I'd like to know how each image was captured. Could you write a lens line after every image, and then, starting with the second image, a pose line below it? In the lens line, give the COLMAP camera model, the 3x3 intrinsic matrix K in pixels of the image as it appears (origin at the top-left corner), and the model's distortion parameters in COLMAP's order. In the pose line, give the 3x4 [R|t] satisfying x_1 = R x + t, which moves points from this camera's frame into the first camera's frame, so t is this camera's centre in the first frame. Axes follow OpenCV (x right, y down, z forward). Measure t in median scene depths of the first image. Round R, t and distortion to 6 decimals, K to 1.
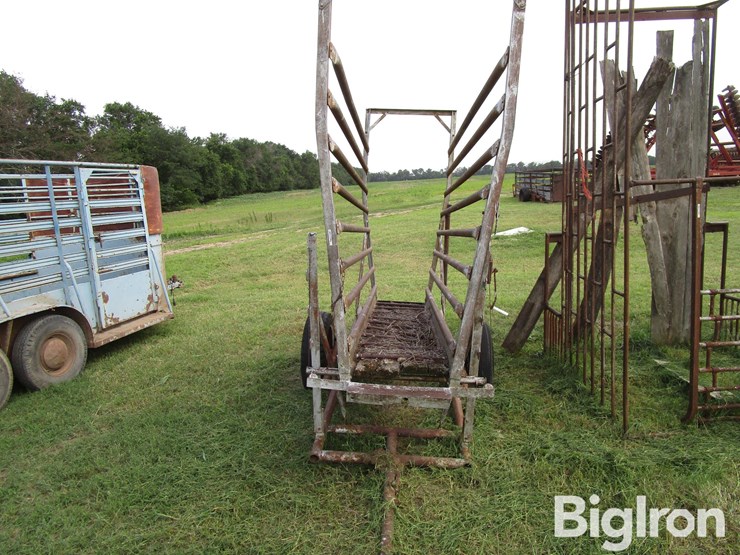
lens RADIAL K [[526.7, 0, 371.8], [0, 526.7, 274.1], [0, 0, 1]] dist [-0.025270, 0.006790]
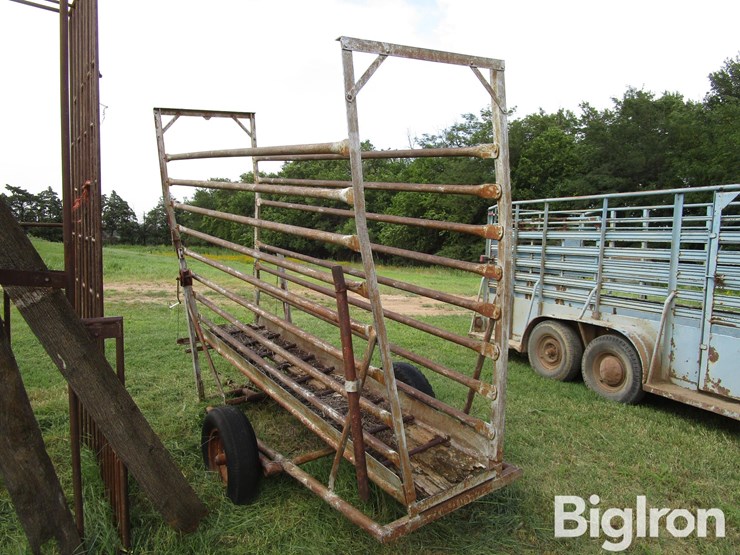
lens RADIAL K [[526.7, 0, 368.8], [0, 526.7, 281.5], [0, 0, 1]] dist [-0.025270, 0.006790]
pose [[-0.791141, 0.095902, -0.604068, 0.337474], [-0.069525, 0.967129, 0.244599, -0.201300], [0.607669, 0.235510, -0.758467, 1.151841]]
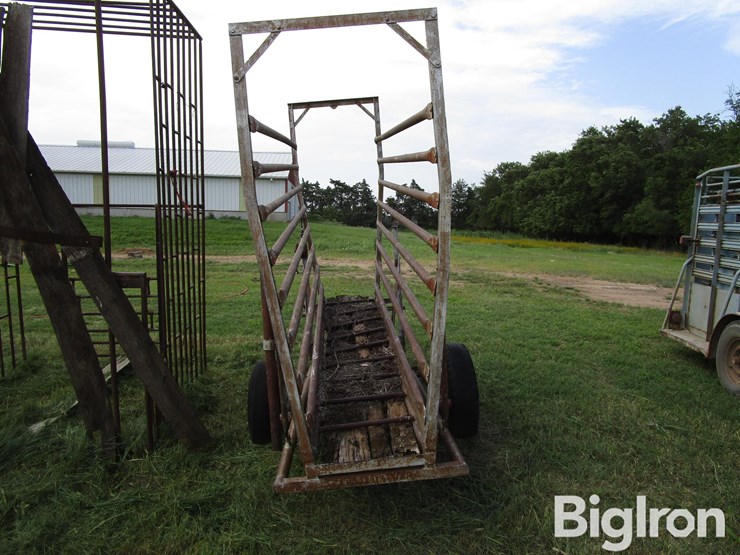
lens RADIAL K [[526.7, 0, 366.3], [0, 526.7, 277.9], [0, 0, 1]] dist [-0.025270, 0.006790]
pose [[-0.992849, 0.064114, -0.100702, 0.089897], [0.034046, 0.960582, 0.275905, -0.195971], [0.114422, 0.270504, -0.955895, 1.261834]]
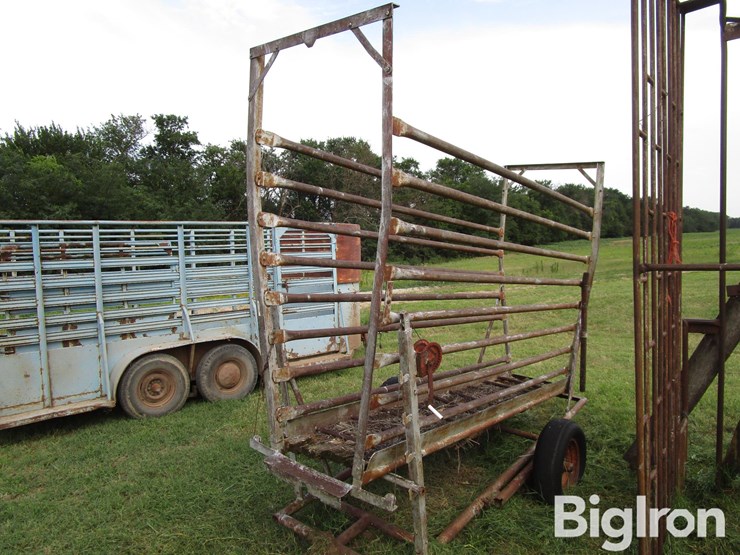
lens RADIAL K [[526.7, 0, 368.5], [0, 526.7, 272.2], [0, 0, 1]] dist [-0.025270, 0.006790]
pose [[0.822104, 0.051336, -0.567018, 0.285124], [-0.101673, 0.993155, -0.057495, -0.041948], [0.560185, 0.104917, 0.821697, 0.101973]]
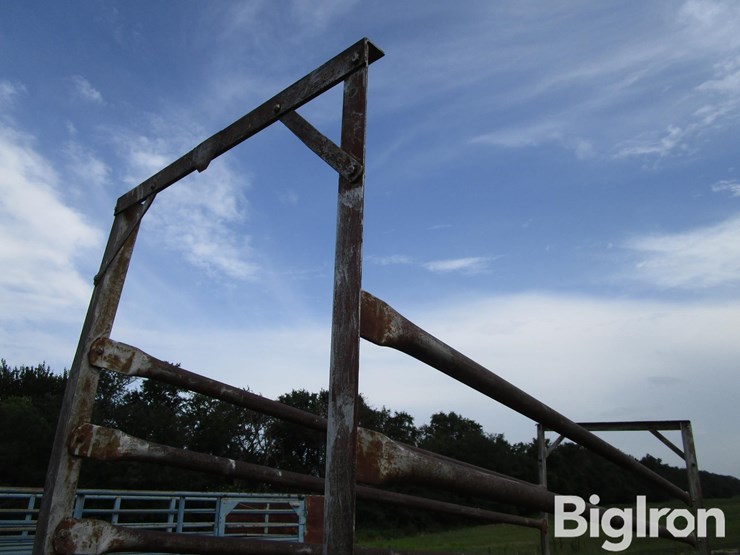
lens RADIAL K [[526.7, 0, 367.9], [0, 526.7, 282.1], [0, 0, 1]] dist [-0.025270, 0.006790]
pose [[0.829777, -0.179362, -0.528489, 0.169636], [-0.124496, 0.863600, -0.488564, -0.101782], [0.544033, 0.471194, 0.694266, 0.289220]]
